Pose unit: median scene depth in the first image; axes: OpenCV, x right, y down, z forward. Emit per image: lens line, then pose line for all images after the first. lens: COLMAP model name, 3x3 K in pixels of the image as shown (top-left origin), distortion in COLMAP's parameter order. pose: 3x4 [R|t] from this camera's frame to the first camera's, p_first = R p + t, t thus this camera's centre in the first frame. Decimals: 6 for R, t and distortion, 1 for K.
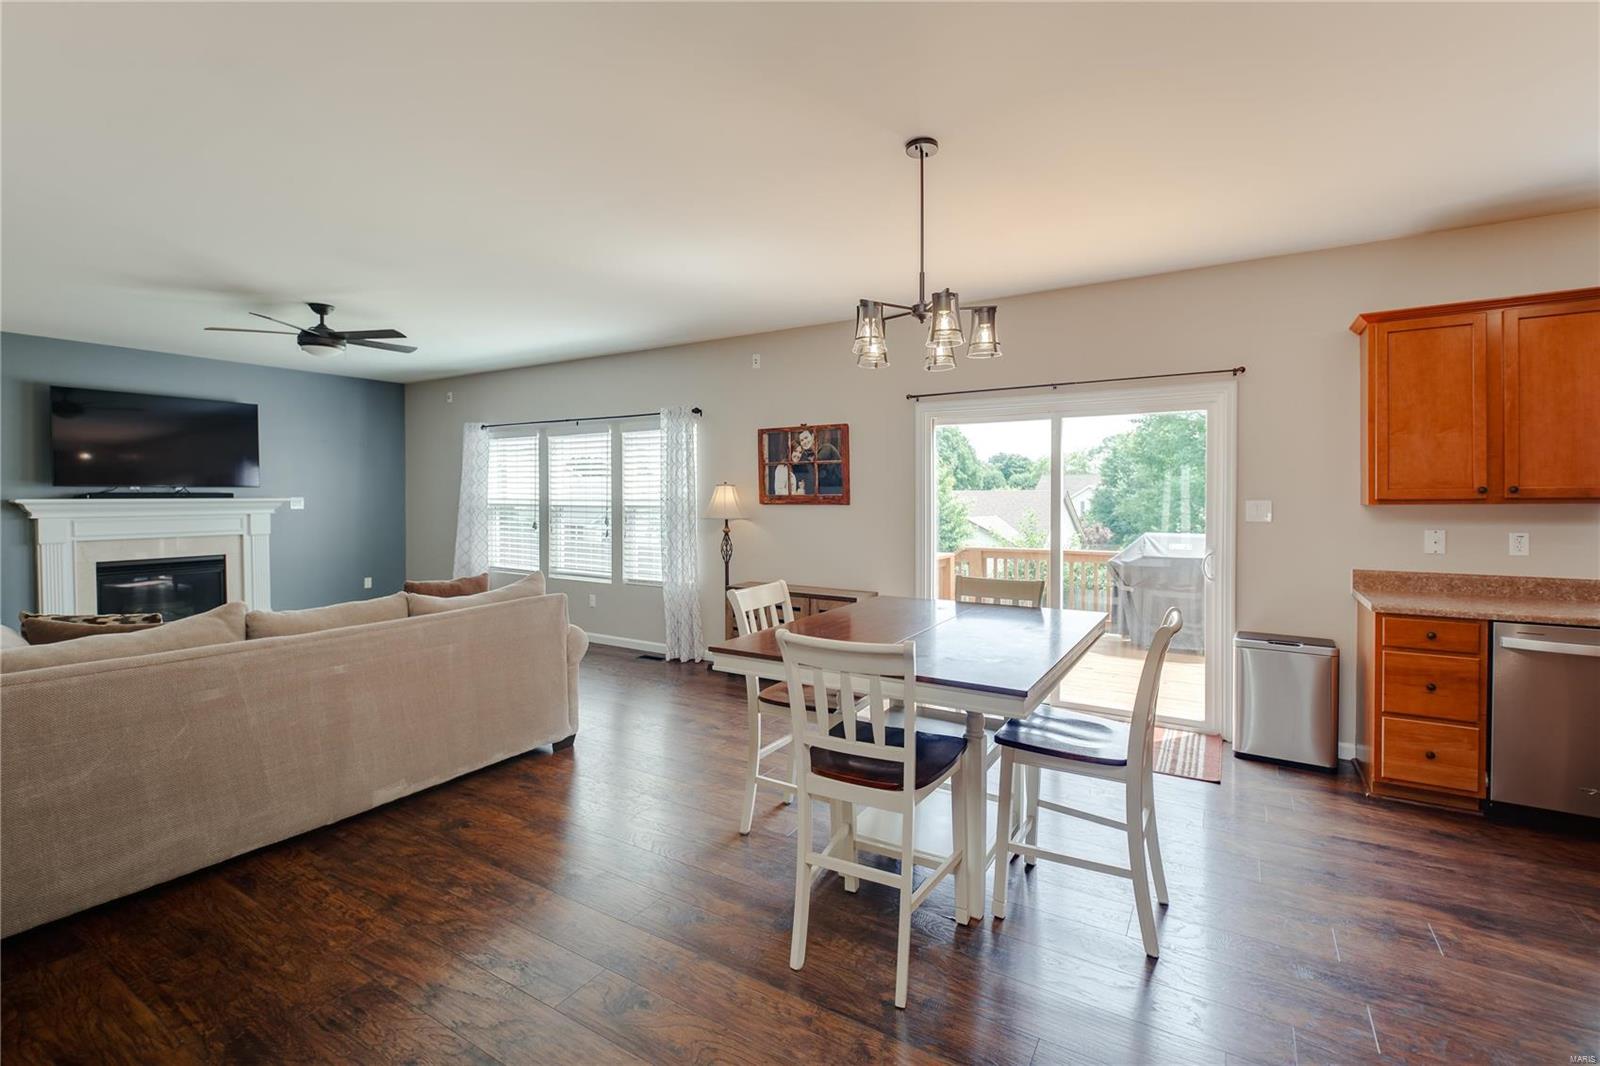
lens RADIAL K [[707.7, 0, 817.5], [0, 707.7, 509.2], [0, 0, 1]] dist [0.000347, -0.000079]
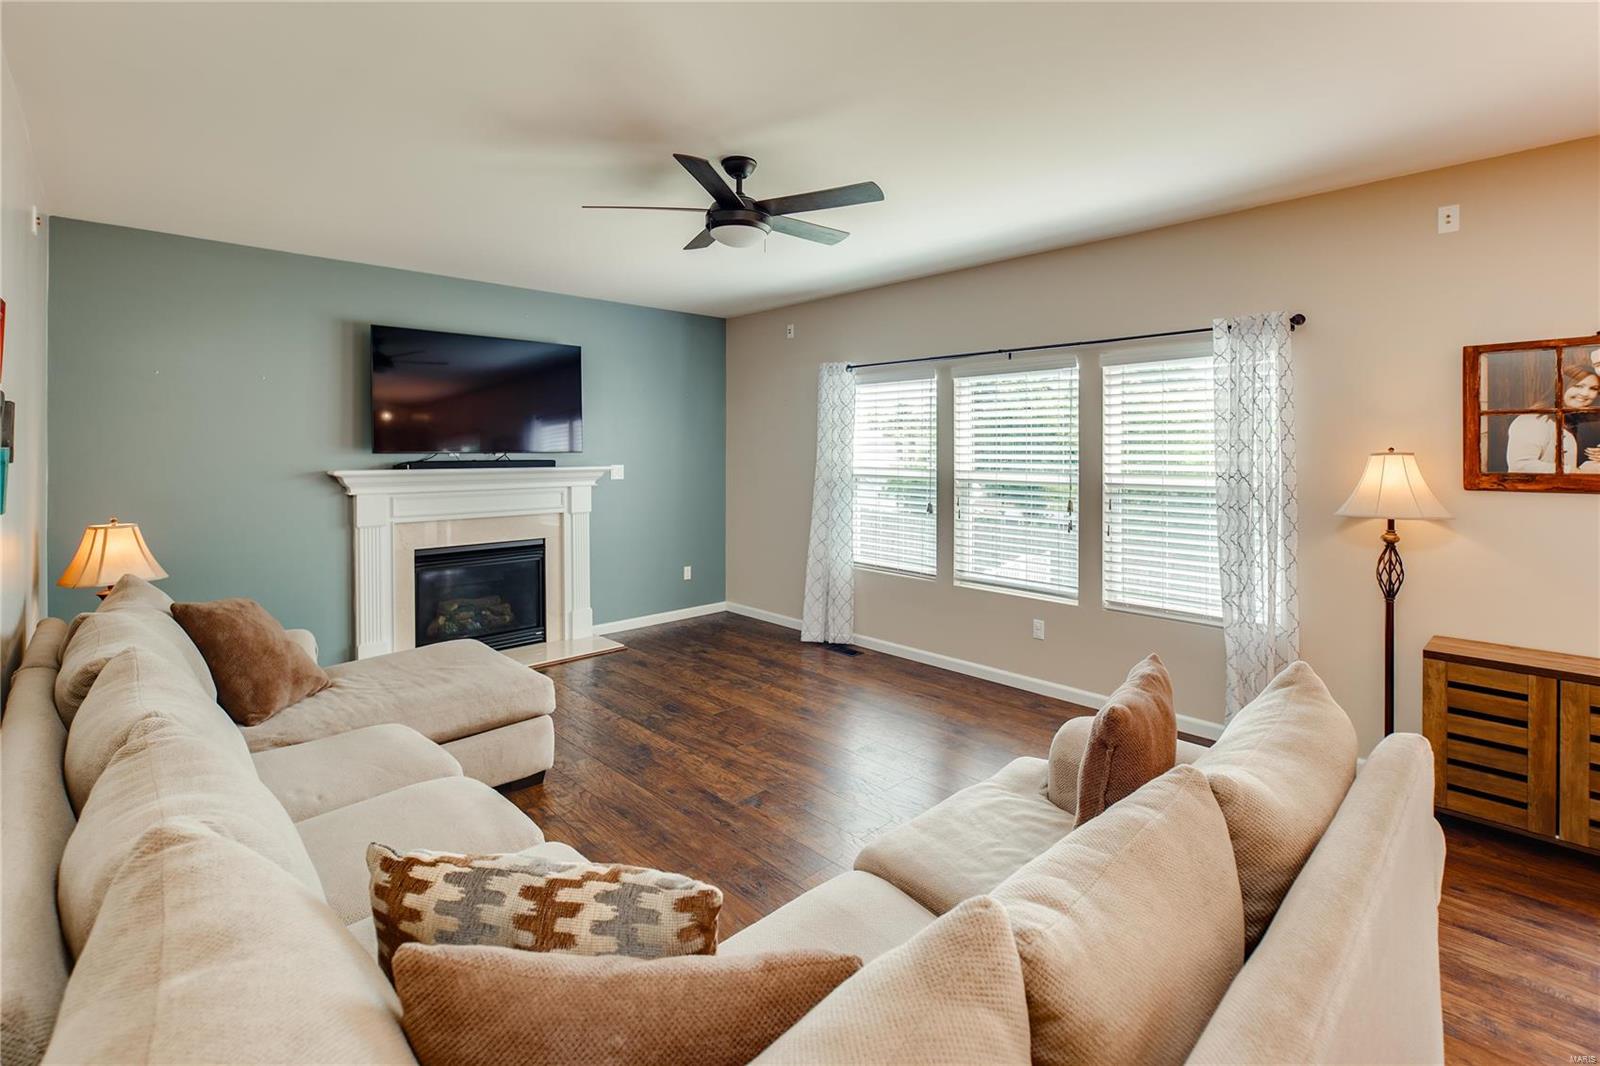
lens RADIAL K [[718.2, 0, 796.1], [0, 718.2, 455.1], [0, 0, 1]] dist [-0.000457, -0.000061]
pose [[0.964141, 0.002980, -0.265373, -0.367373], [-0.006688, 0.999892, -0.013073, -0.019631], [0.265305, 0.014379, 0.964057, 0.316573]]
